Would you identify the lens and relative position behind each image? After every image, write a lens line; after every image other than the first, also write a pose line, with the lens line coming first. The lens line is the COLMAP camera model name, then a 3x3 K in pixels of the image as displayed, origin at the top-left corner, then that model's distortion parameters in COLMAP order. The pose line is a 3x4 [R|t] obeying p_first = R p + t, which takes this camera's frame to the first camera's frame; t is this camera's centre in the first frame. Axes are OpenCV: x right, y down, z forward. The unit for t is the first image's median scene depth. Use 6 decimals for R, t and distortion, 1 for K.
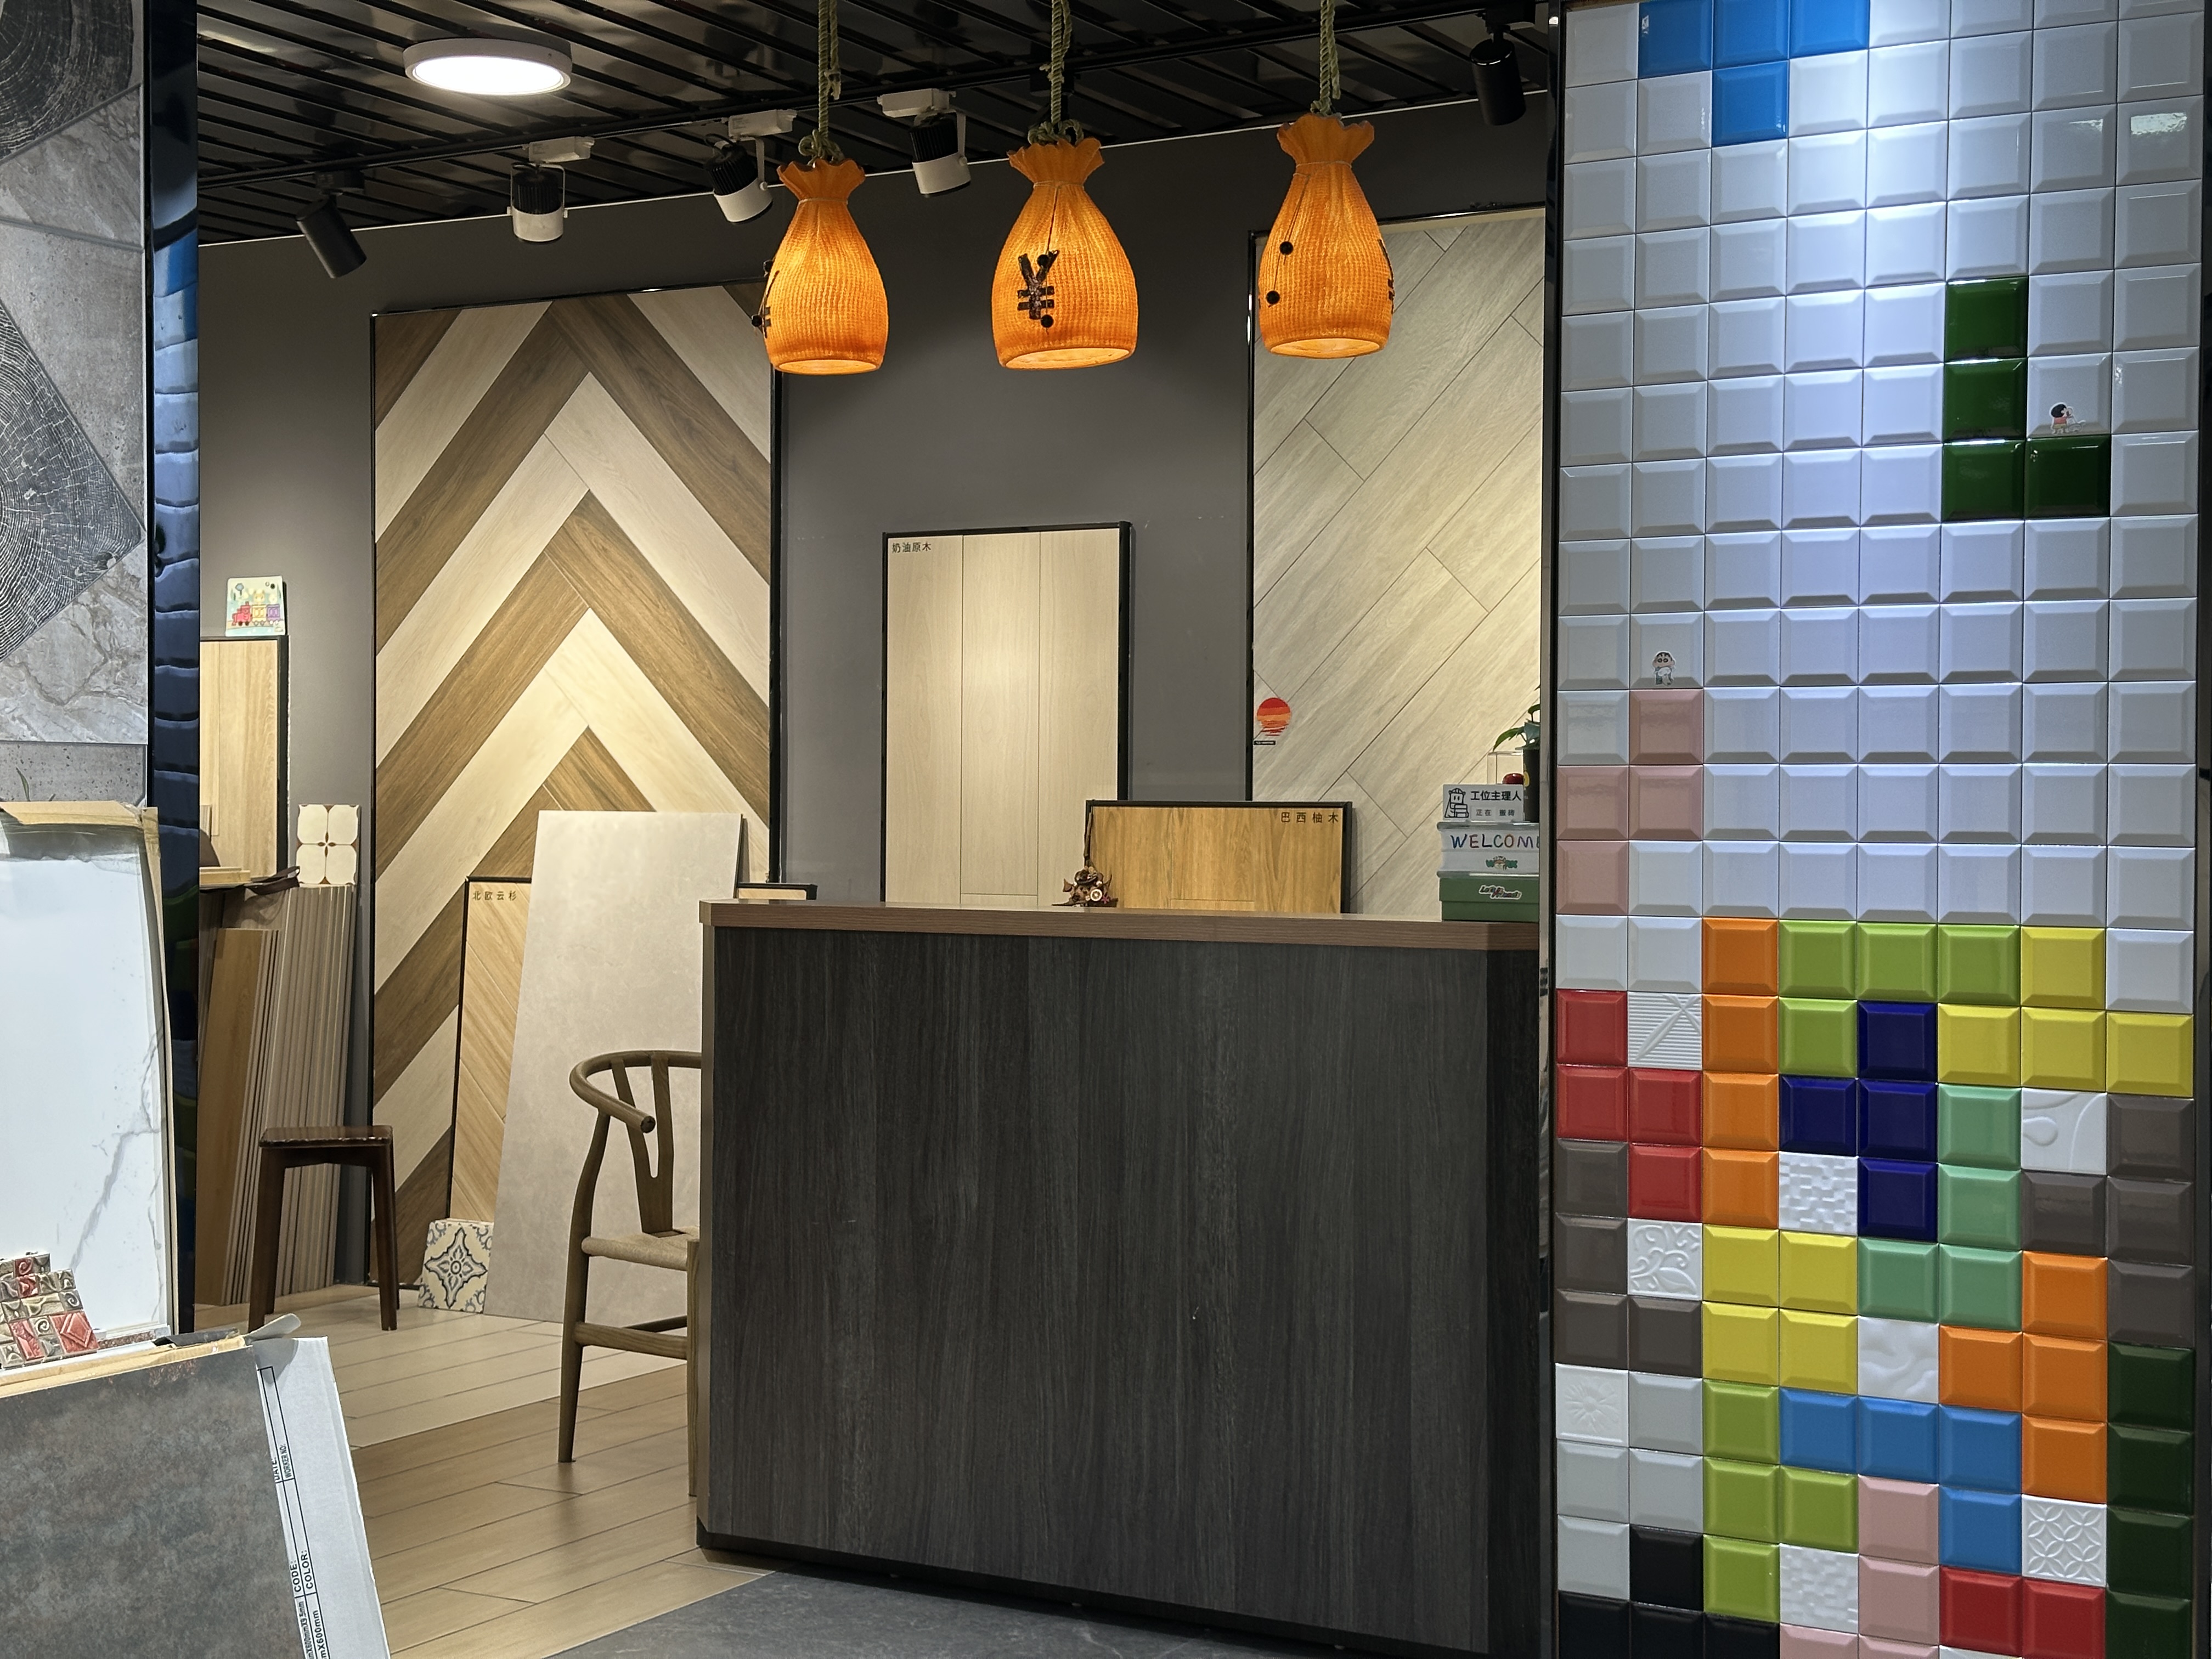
lens RADIAL K [[3096.0, 0, 1101.4], [0, 3096.0, 811.3], [0, 0, 1]] dist [0.110514, 0.000000]
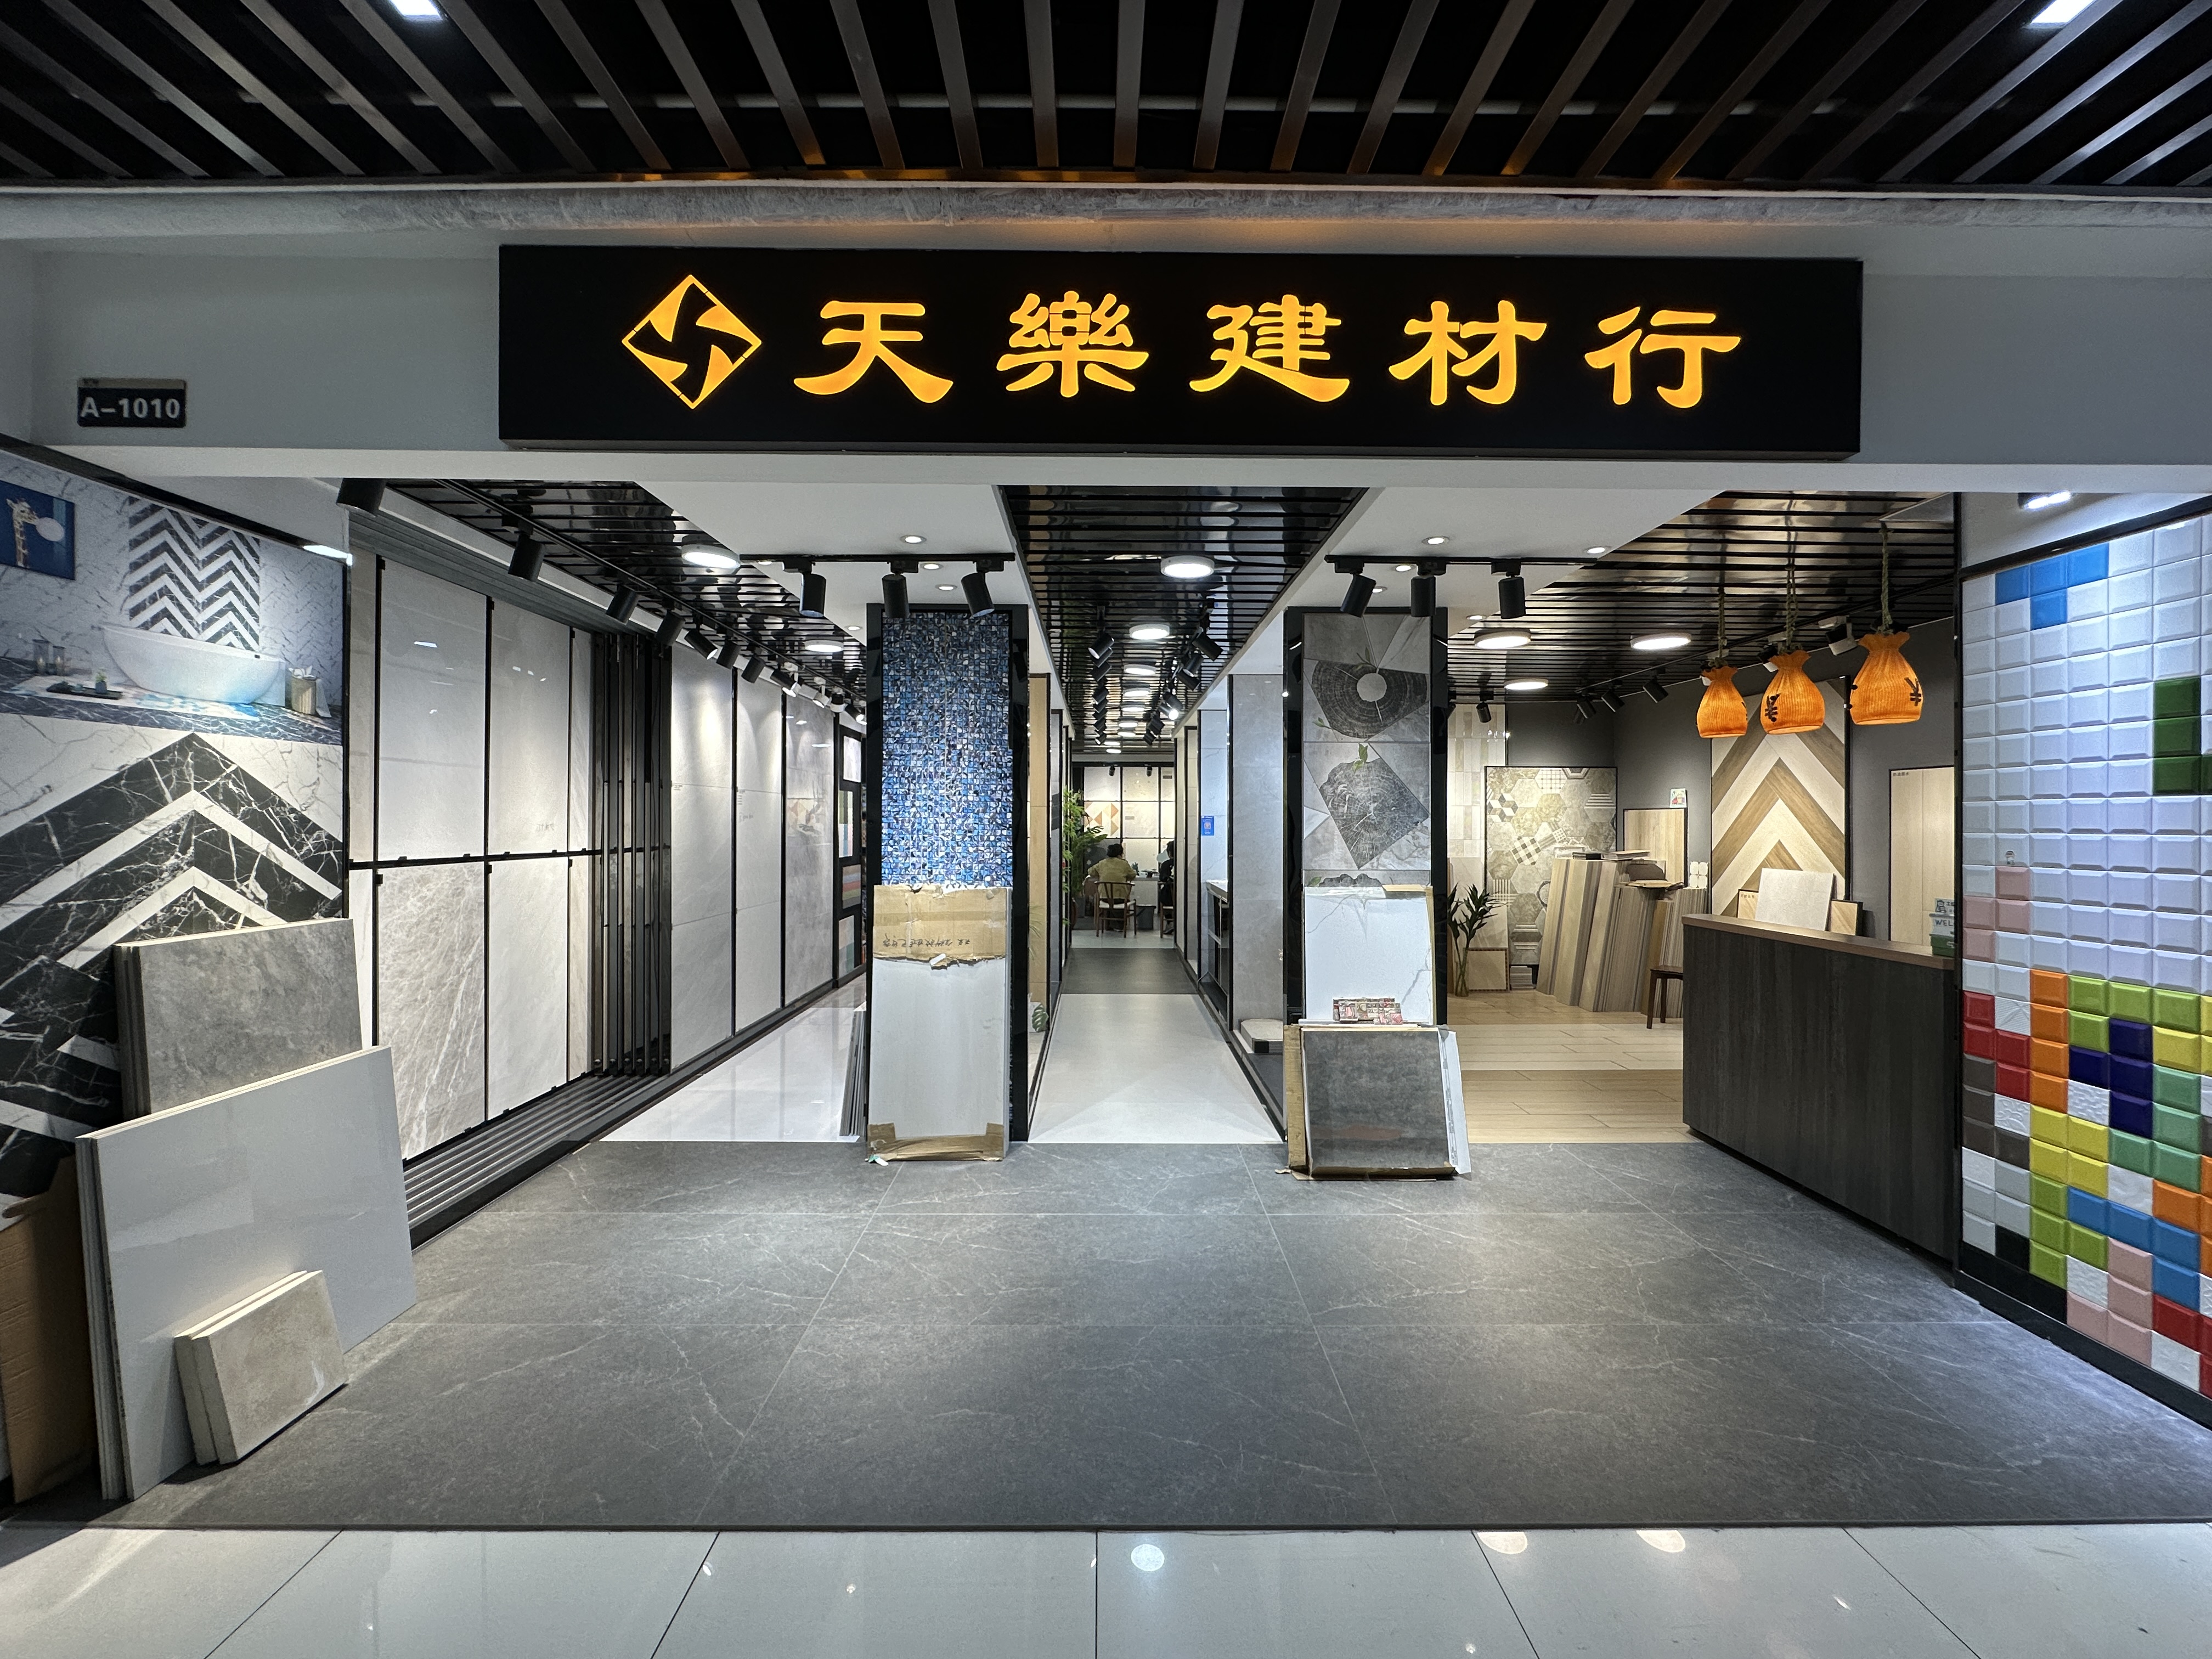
lens RADIAL K [[887.9, 0, 1103.4], [0, 887.9, 825.8], [0, 0, 1]] dist [-0.001625, 0.000454]
pose [[0.510359, -0.002728, -0.859957, 0.405295], [-0.001301, 0.999991, -0.003944, -0.066724], [0.859961, 0.003131, 0.510351, 0.088499]]
